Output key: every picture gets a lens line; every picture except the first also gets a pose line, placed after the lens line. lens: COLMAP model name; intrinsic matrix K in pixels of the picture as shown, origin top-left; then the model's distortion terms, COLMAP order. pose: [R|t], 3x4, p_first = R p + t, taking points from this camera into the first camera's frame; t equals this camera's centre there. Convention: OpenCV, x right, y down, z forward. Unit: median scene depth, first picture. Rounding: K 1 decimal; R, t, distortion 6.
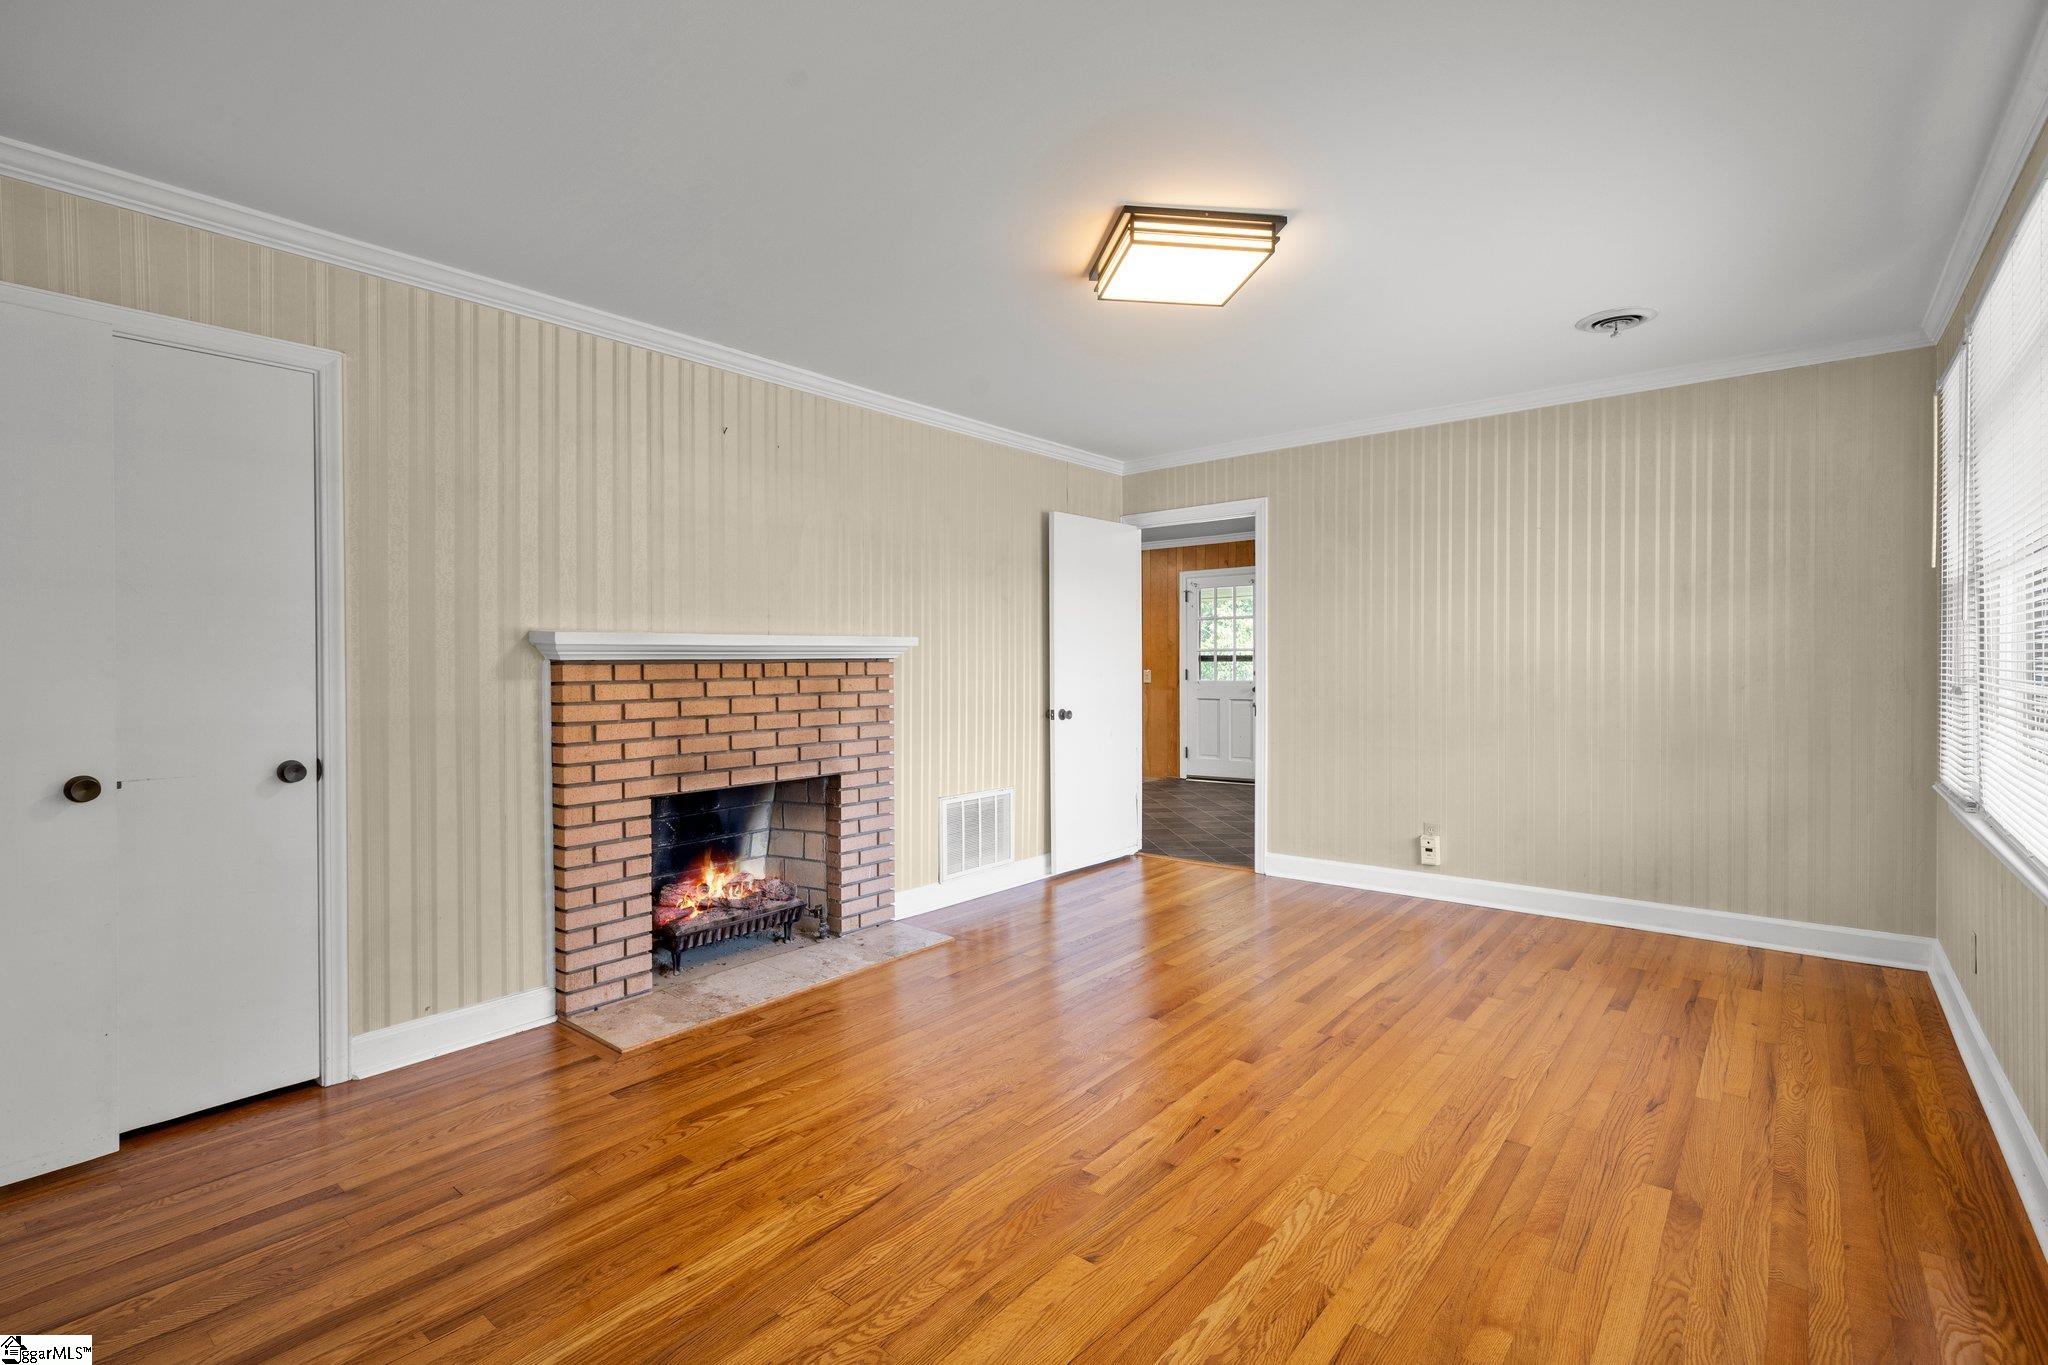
lens RADIAL K [[938.0, 0, 1017.1], [0, 938.0, 673.4], [0, 0, 1]] dist [-0.000112, 0.000434]
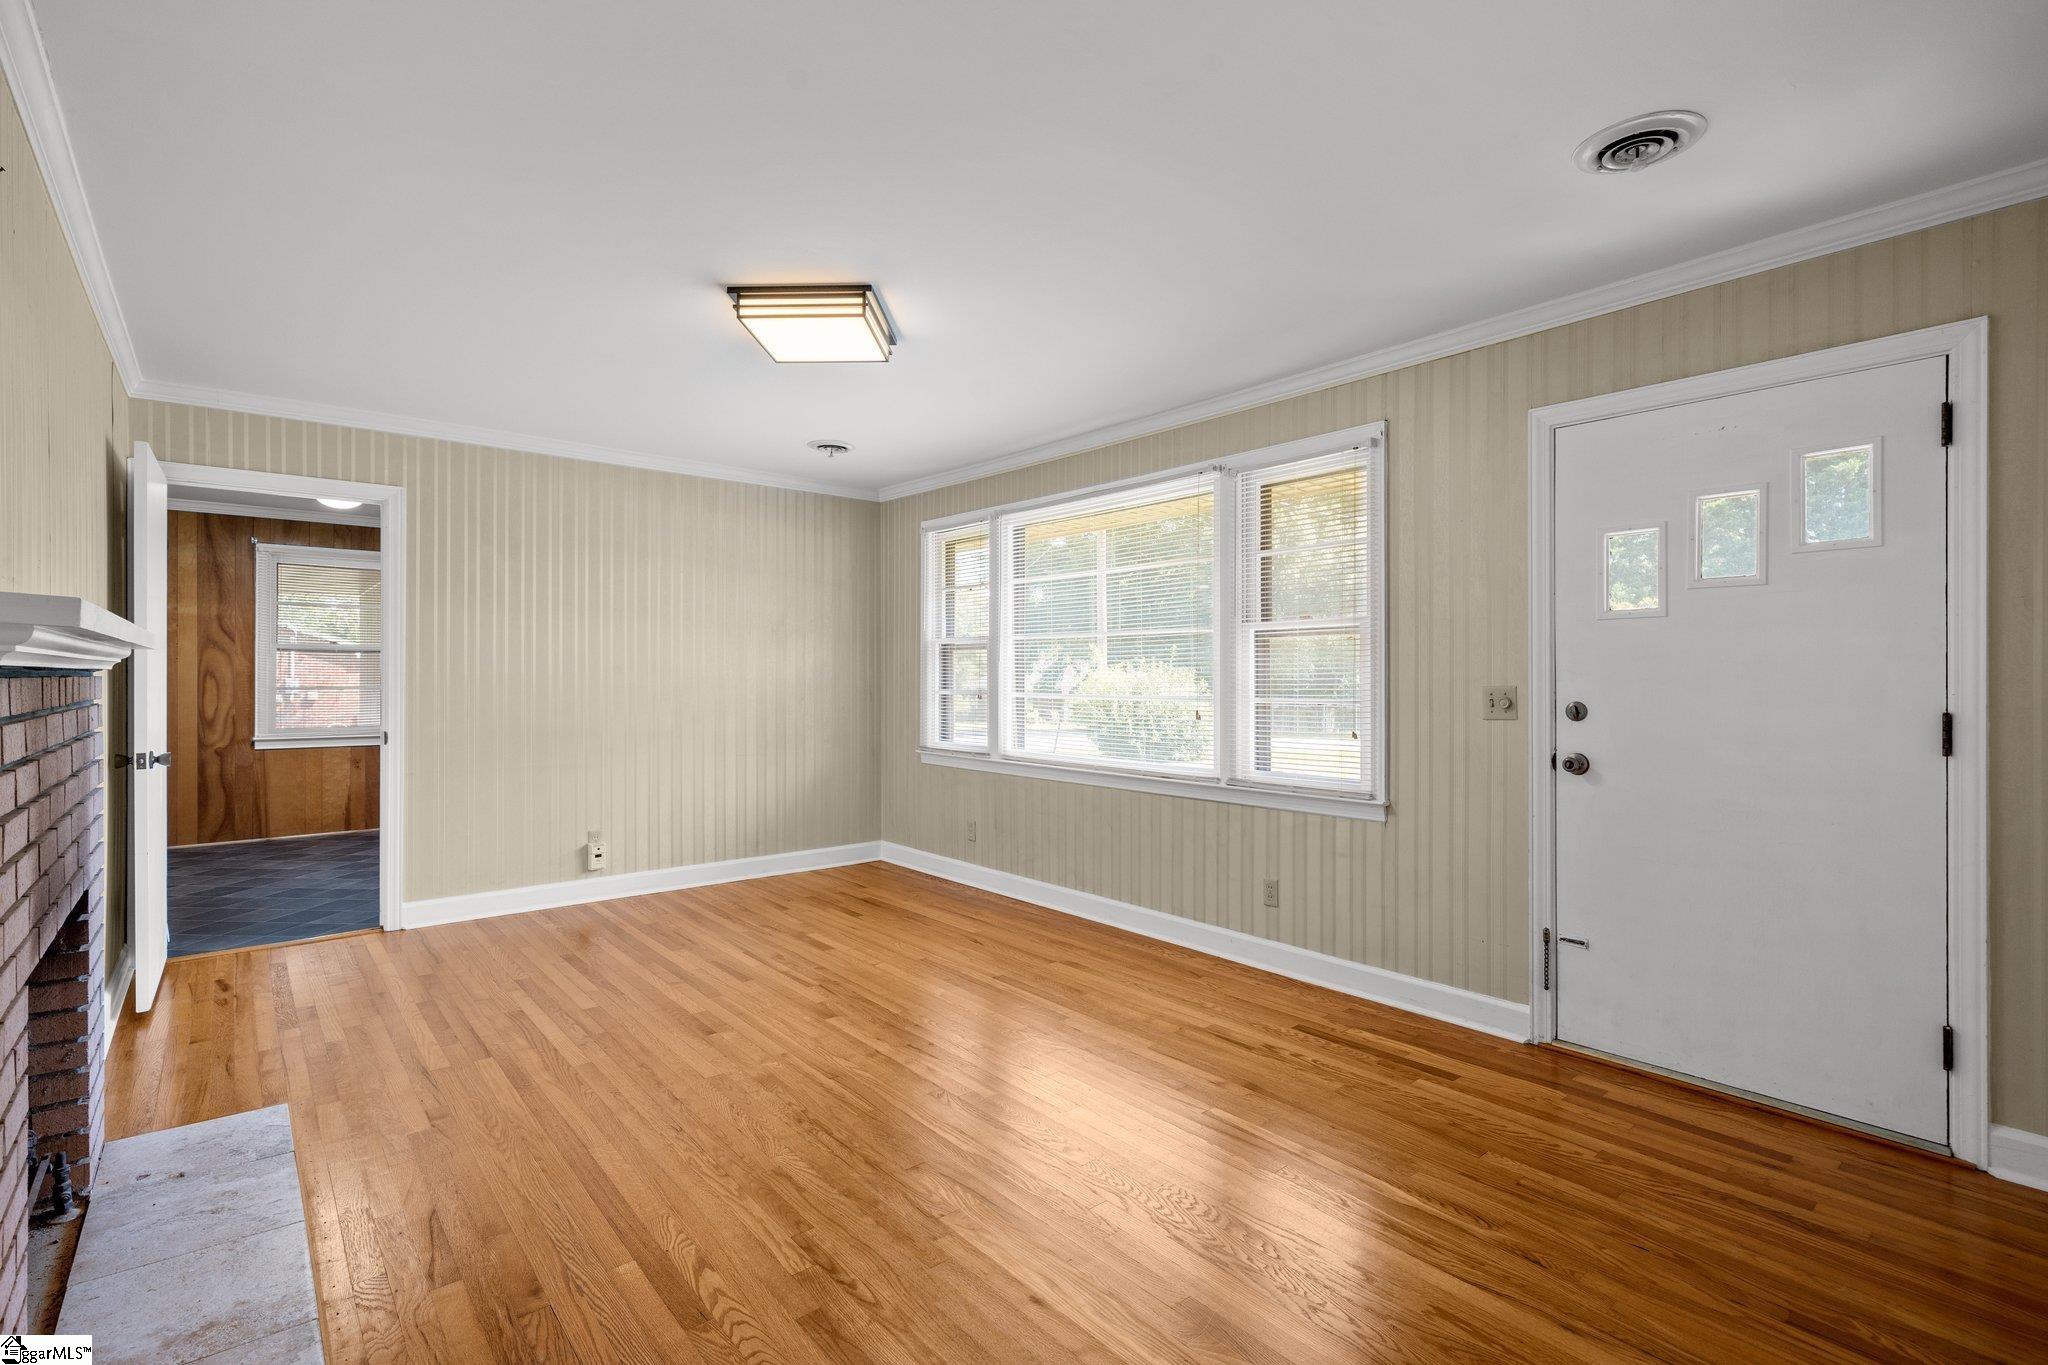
lens RADIAL K [[938.0, 0, 1017.1], [0, 938.0, 673.4], [0, 0, 1]] dist [-0.000112, 0.000434]
pose [[0.175334, 0.011063, 0.984447, -0.780470], [0.006093, 0.999906, -0.012322, -0.006437], [-0.984490, 0.008159, 0.175250, 0.484655]]
